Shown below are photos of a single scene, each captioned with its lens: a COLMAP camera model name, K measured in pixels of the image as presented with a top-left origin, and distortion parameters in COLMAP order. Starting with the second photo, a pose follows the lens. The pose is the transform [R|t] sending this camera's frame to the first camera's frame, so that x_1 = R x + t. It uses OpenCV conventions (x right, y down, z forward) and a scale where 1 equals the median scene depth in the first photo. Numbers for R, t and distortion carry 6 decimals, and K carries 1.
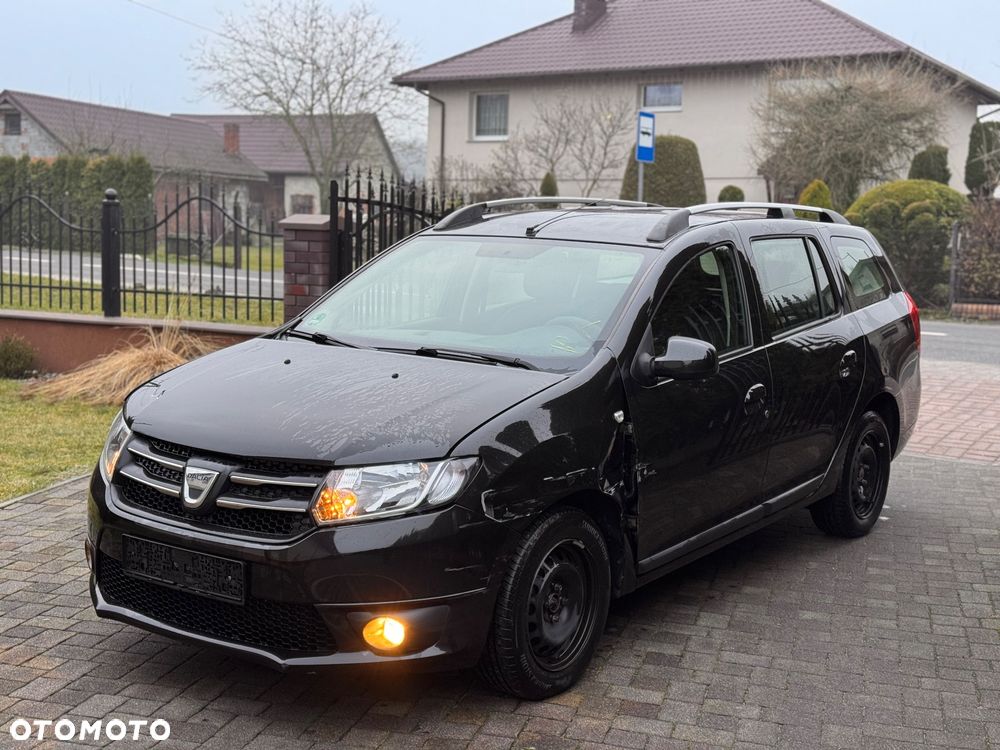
lens RADIAL K [[1388.1, 0, 500.0], [0, 1388.1, 375.0], [0, 0, 1]] dist [0.223045, -0.467626]
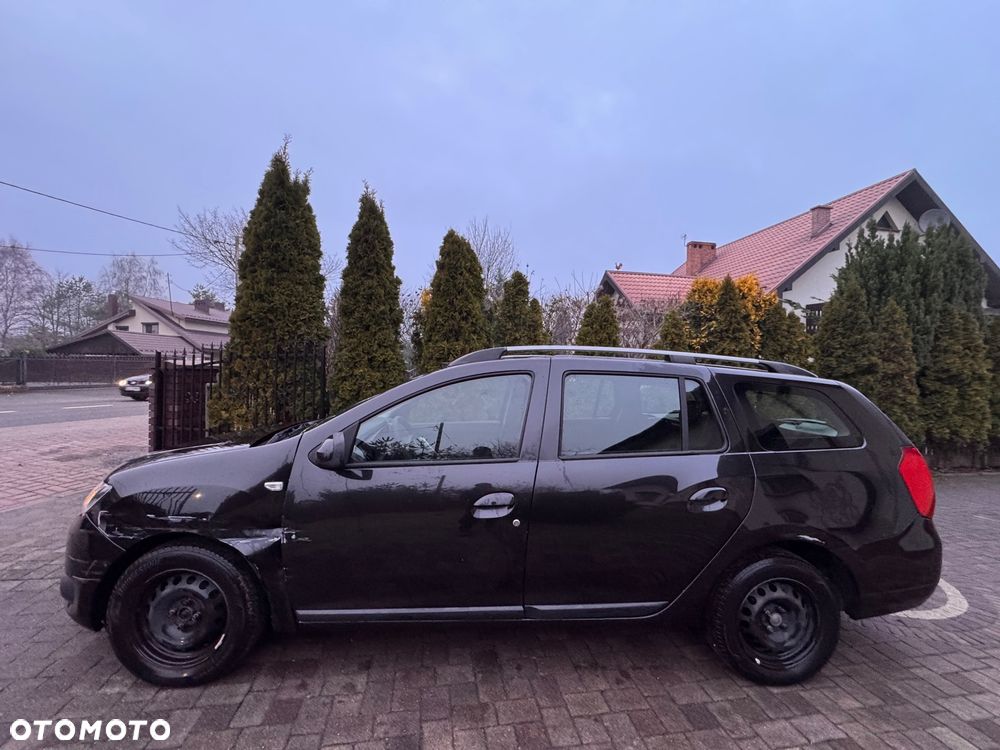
lens RADIAL K [[401.3, 0, 499.0], [0, 401.3, 374.3], [0, 0, 1]] dist [-0.000124, -0.000104]
pose [[0.617061, -0.004799, -0.786900, 0.348619], [-0.136145, 0.984251, -0.112762, -0.040226], [0.775048, 0.176714, 0.606690, 0.626625]]
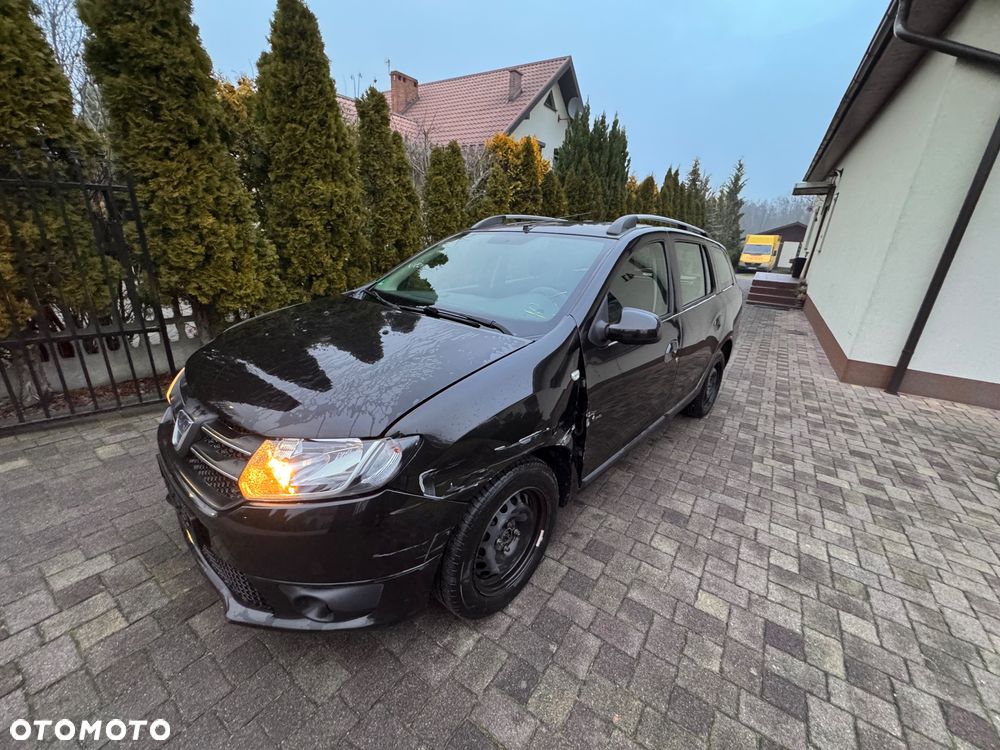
lens RADIAL K [[401.3, 0, 499.0], [0, 401.3, 374.3], [0, 0, 1]] dist [-0.000124, -0.000104]
pose [[0.992948, 0.062392, -0.100808, 0.037975], [-0.044185, 0.983811, 0.173678, -0.018783], [0.110012, -0.167999, 0.979629, 0.450620]]
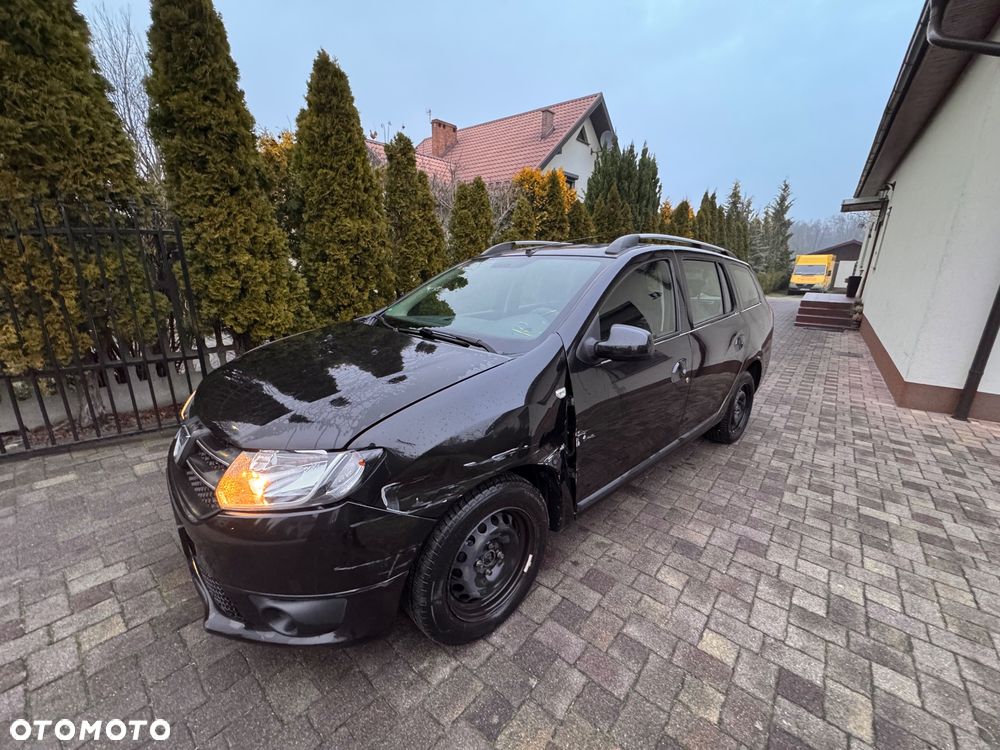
lens RADIAL K [[400.2, 0, 499.2], [0, 400.2, 374.3], [0, 0, 1]] dist [0.000435, -0.000332]
pose [[0.977329, 0.046039, -0.206659, 0.070645], [-0.024232, 0.993981, 0.106841, -0.013715], [0.210334, -0.099411, 0.972562, 0.455588]]
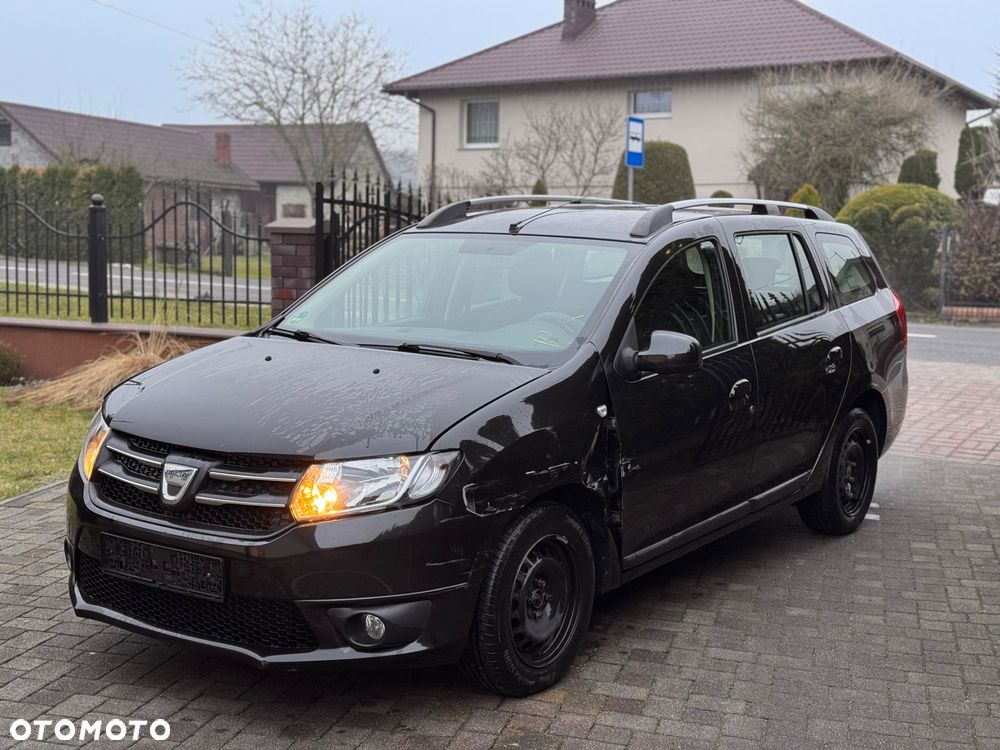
lens RADIAL K [[1388.1, 0, 500.0], [0, 1388.1, 375.0], [0, 0, 1]] dist [0.223045, -0.467626]
pose [[0.999969, -0.006391, 0.004684, 0.005505], [0.006421, 0.999958, -0.006475, 0.006899], [-0.004642, 0.006504, 0.999968, 0.004628]]
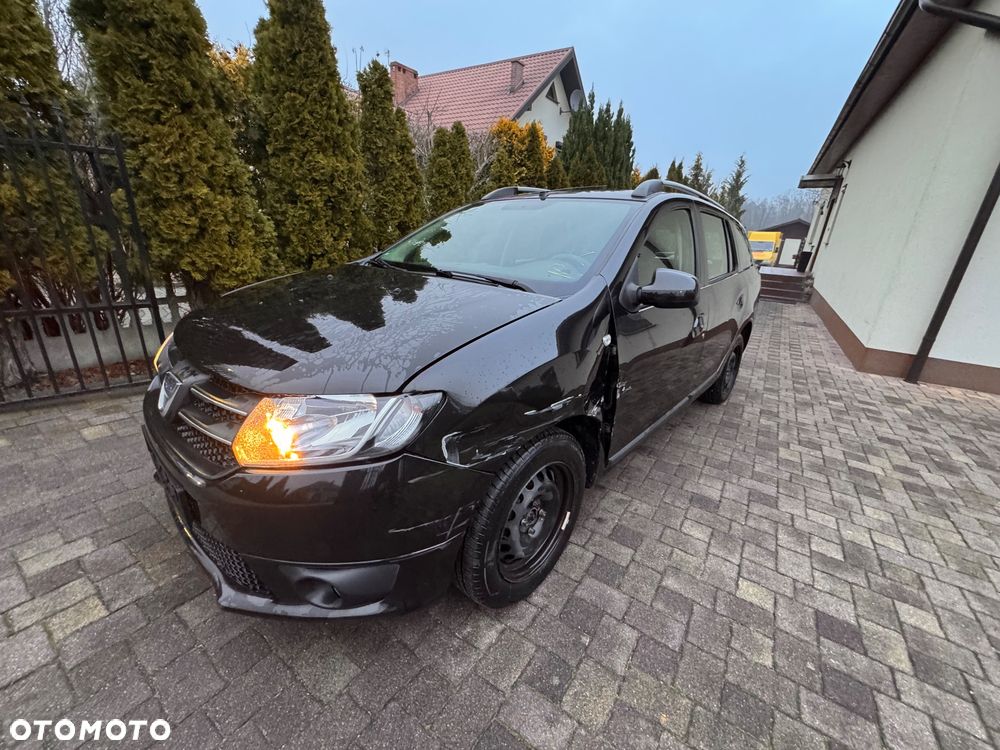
lens RADIAL K [[401.3, 0, 499.0], [0, 401.3, 374.3], [0, 0, 1]] dist [-0.000124, -0.000104]
pose [[0.993135, 0.065344, -0.097023, 0.024002], [-0.047381, 0.983055, 0.177084, 0.003291], [0.106950, -0.171271, 0.979402, 0.468122]]
